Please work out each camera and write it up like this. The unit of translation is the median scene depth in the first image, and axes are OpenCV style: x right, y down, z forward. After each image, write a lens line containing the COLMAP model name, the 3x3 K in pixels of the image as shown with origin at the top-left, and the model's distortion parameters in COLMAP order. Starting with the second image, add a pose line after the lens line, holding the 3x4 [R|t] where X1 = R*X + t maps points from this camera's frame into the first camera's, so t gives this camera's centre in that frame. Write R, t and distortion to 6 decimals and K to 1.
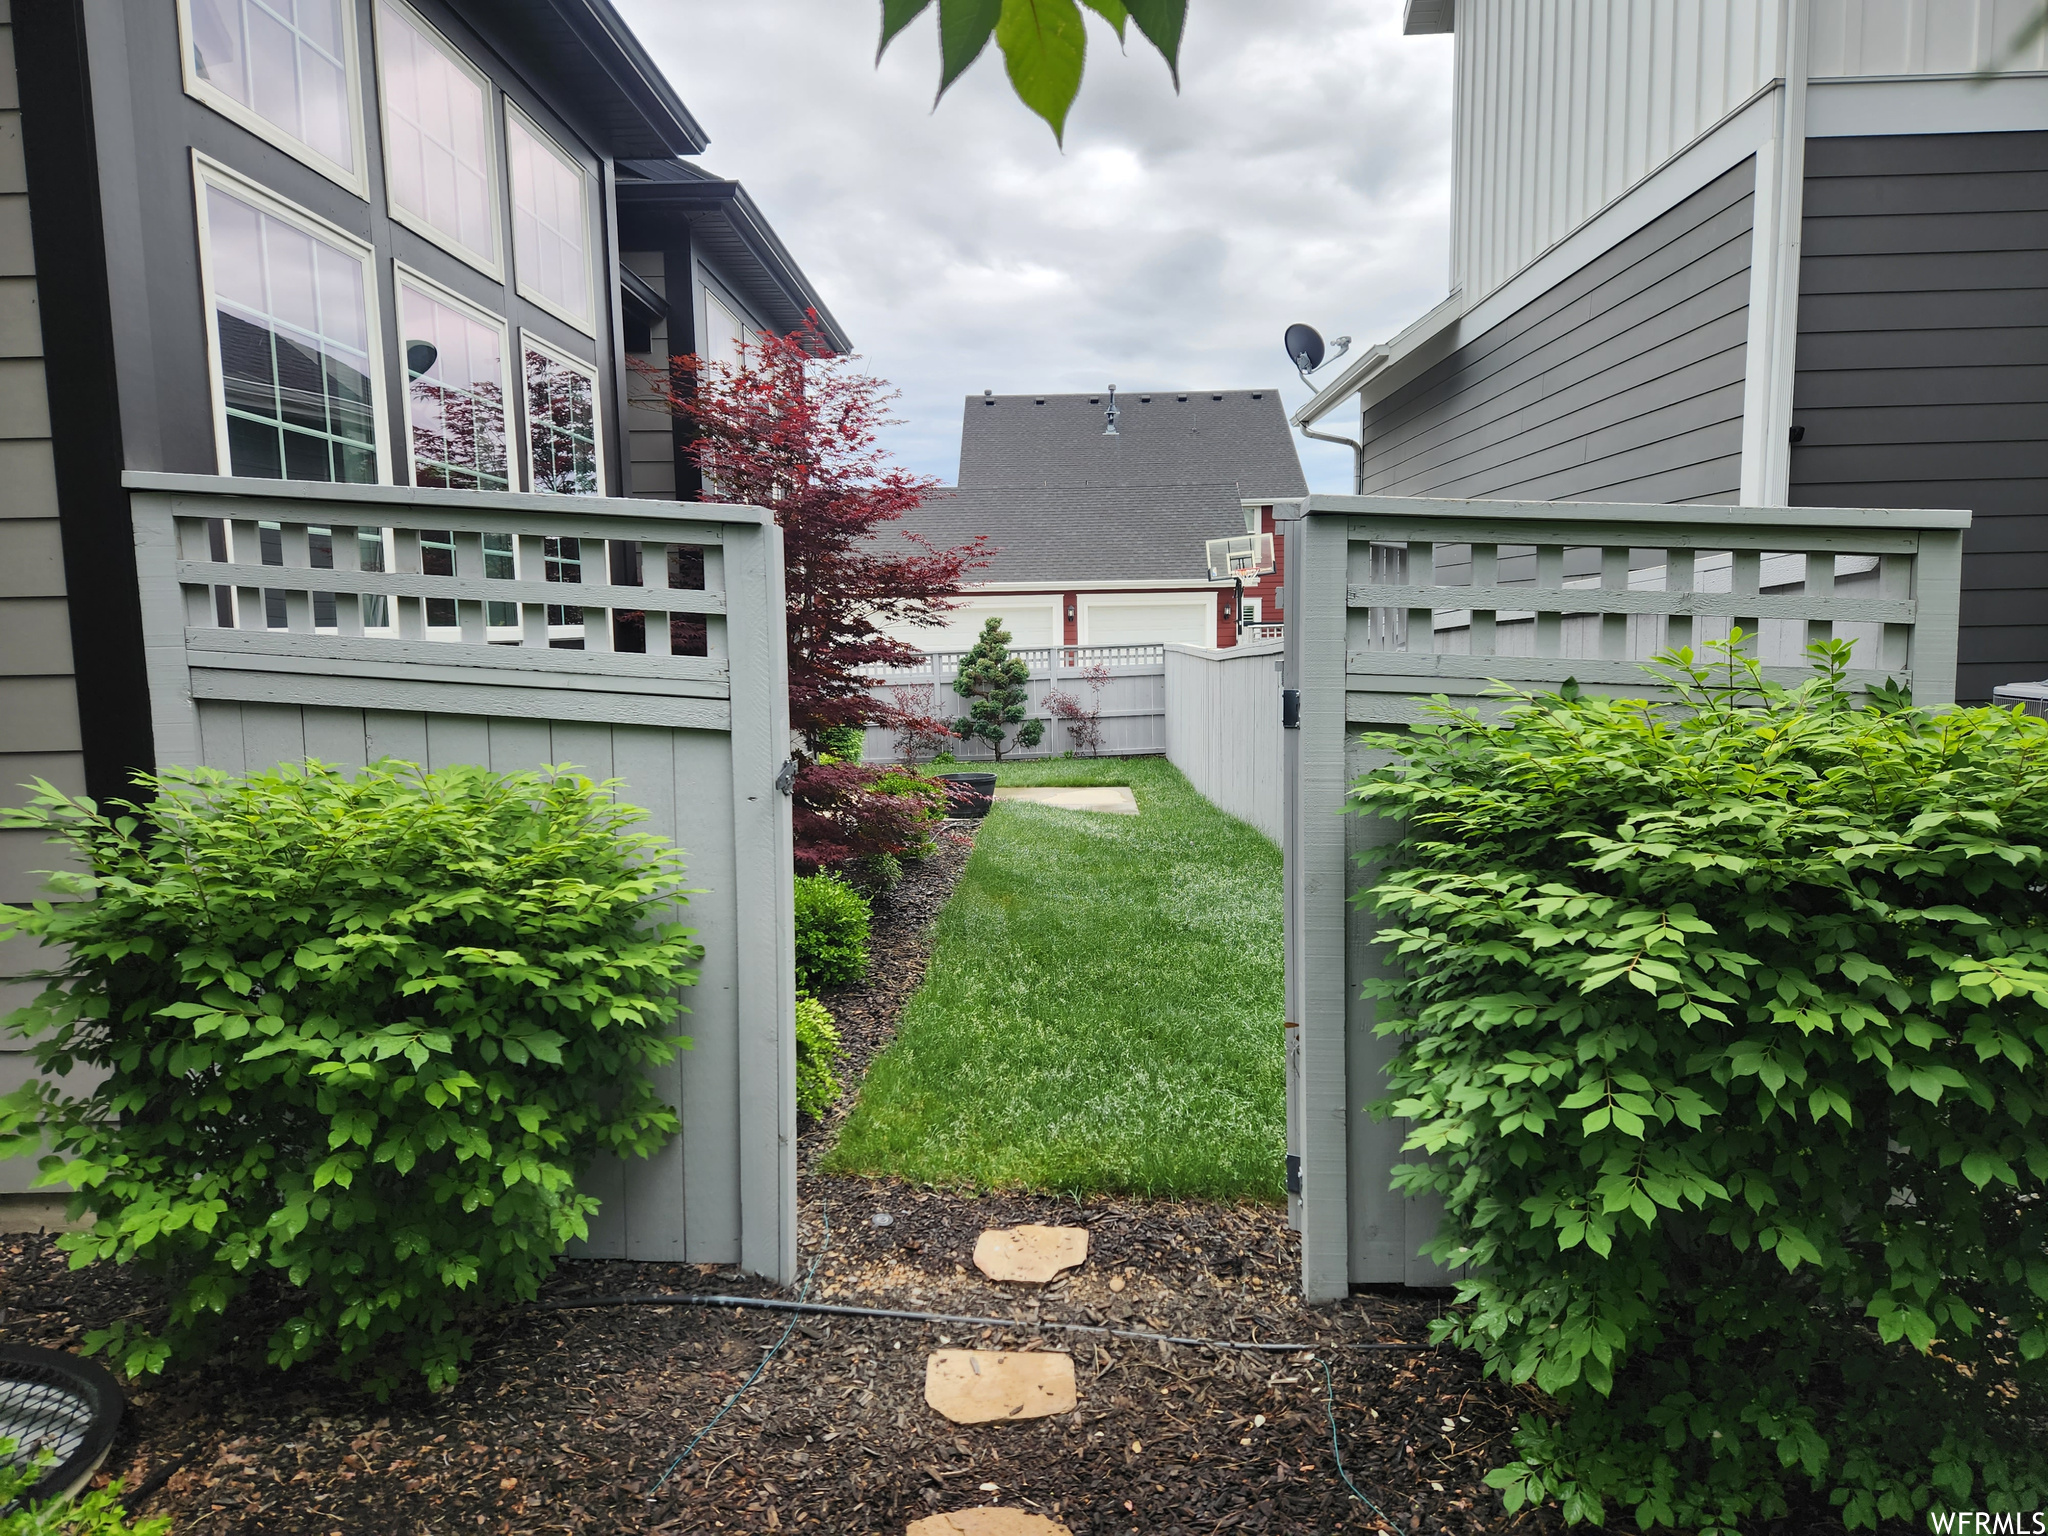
lens RADIAL K [[1361.7, 0, 1035.7], [0, 1361.7, 764.9], [0, 0, 1]] dist [0.003877, -0.012494]
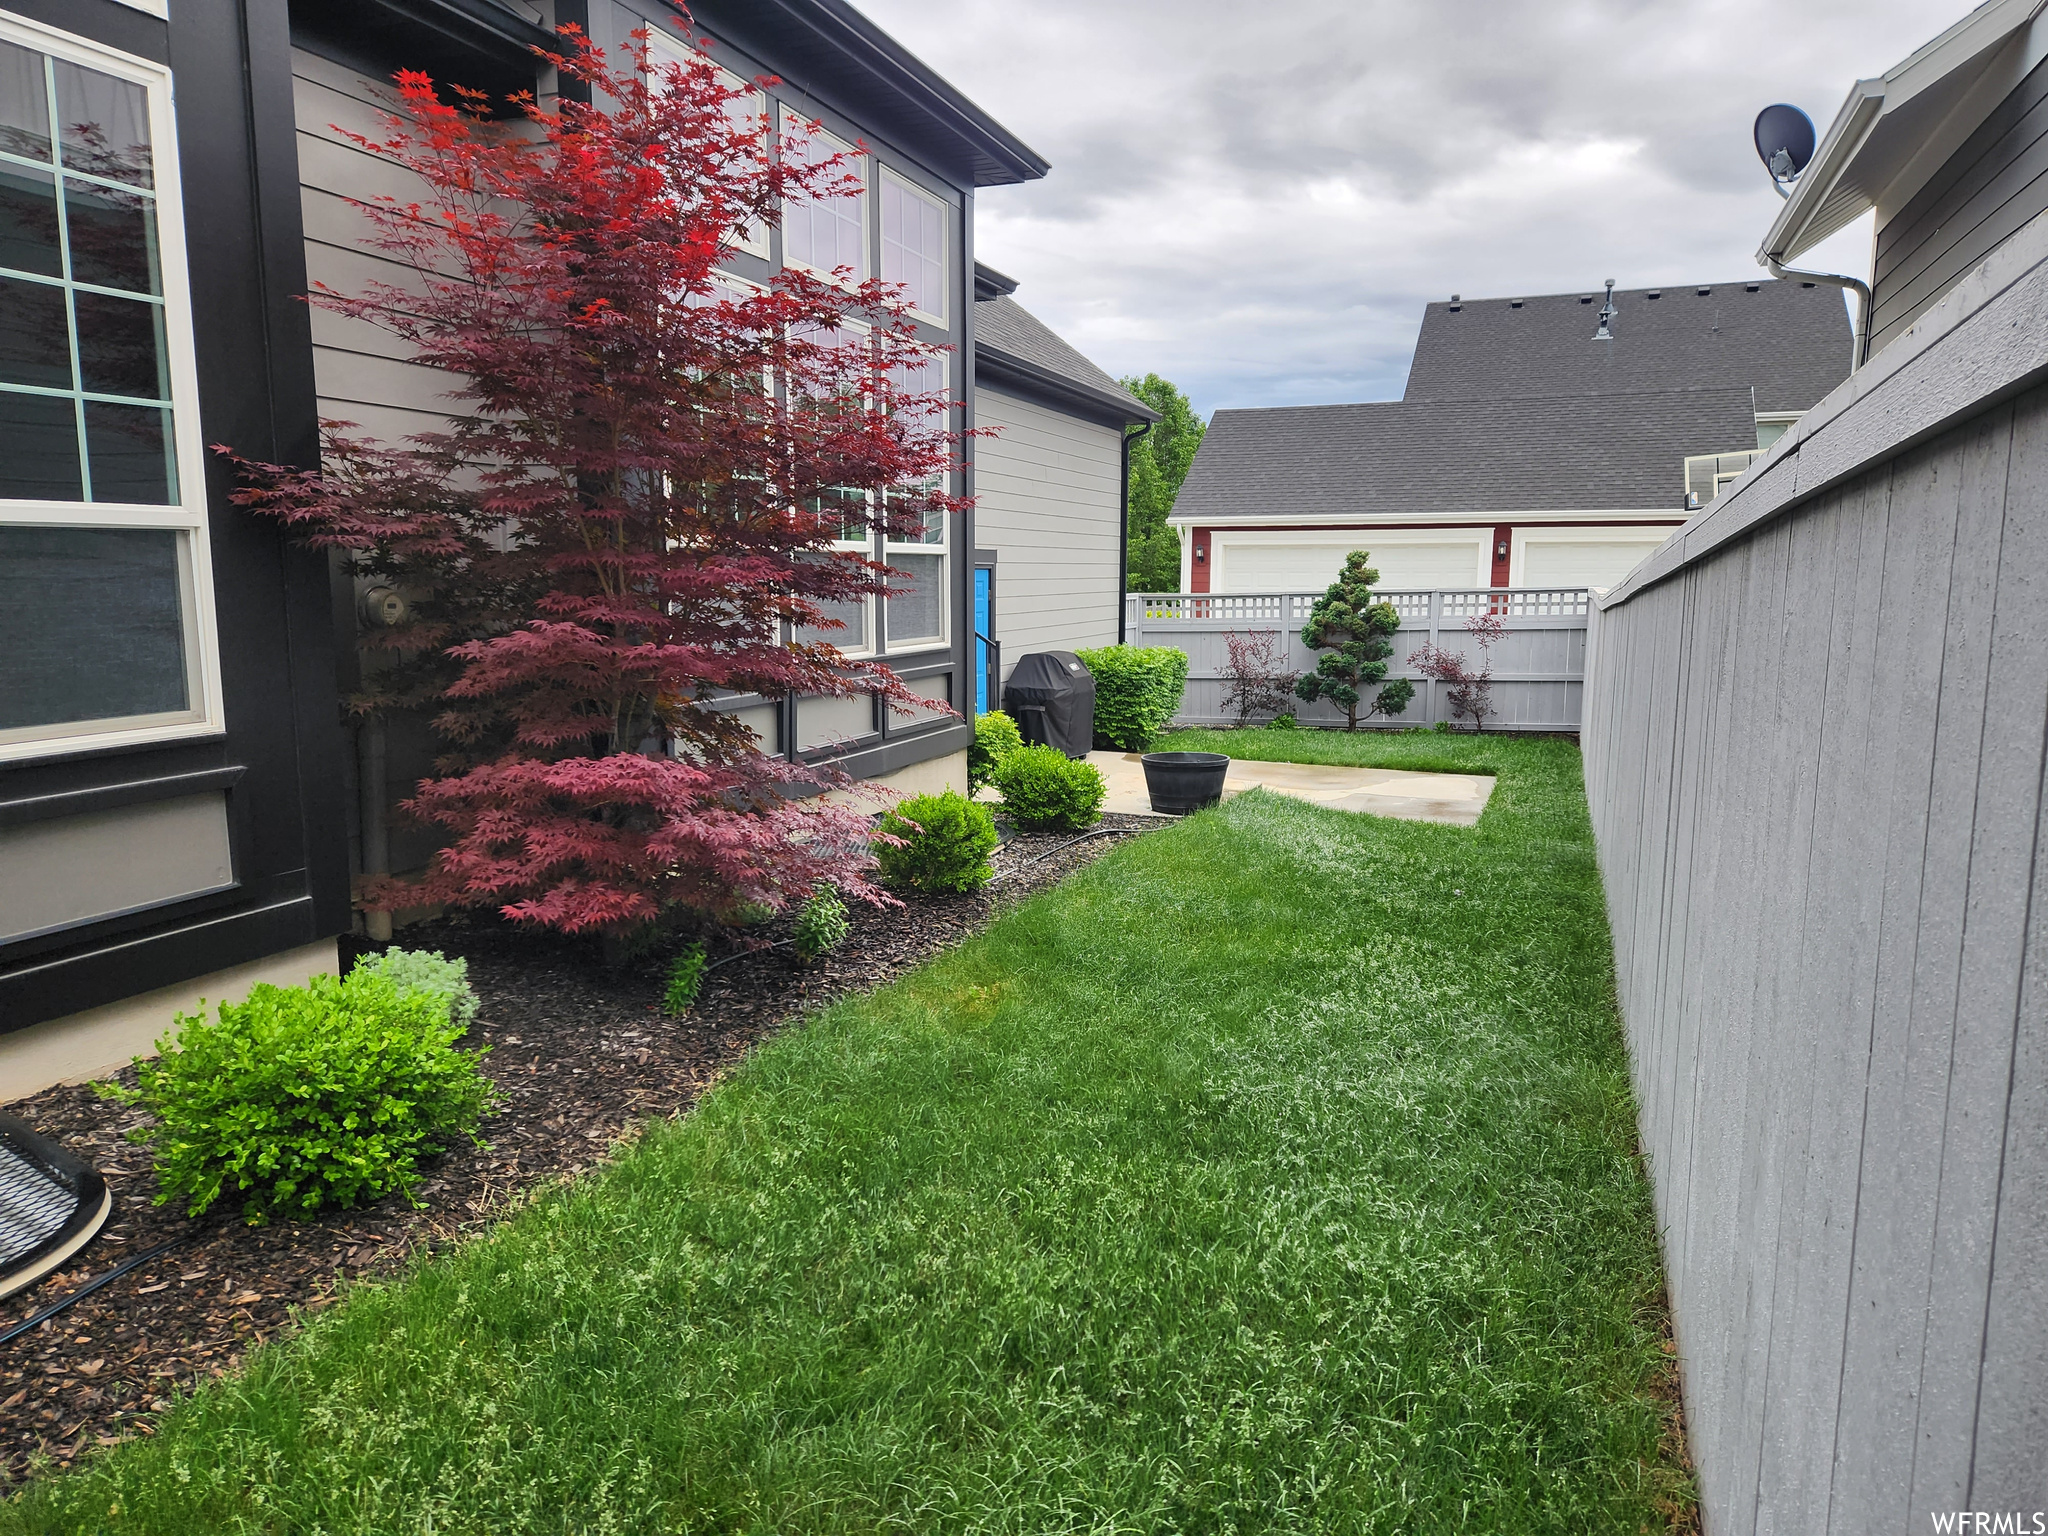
lens RADIAL K [[1361.7, 0, 1011.9], [0, 1361.7, 758.0], [0, 0, 1]] dist [0.003877, -0.012494]
pose [[0.929272, 0.066400, -0.363379, 0.079561], [-0.053080, 0.997506, 0.046532, -0.012829], [0.365562, -0.023952, 0.930479, 0.173967]]
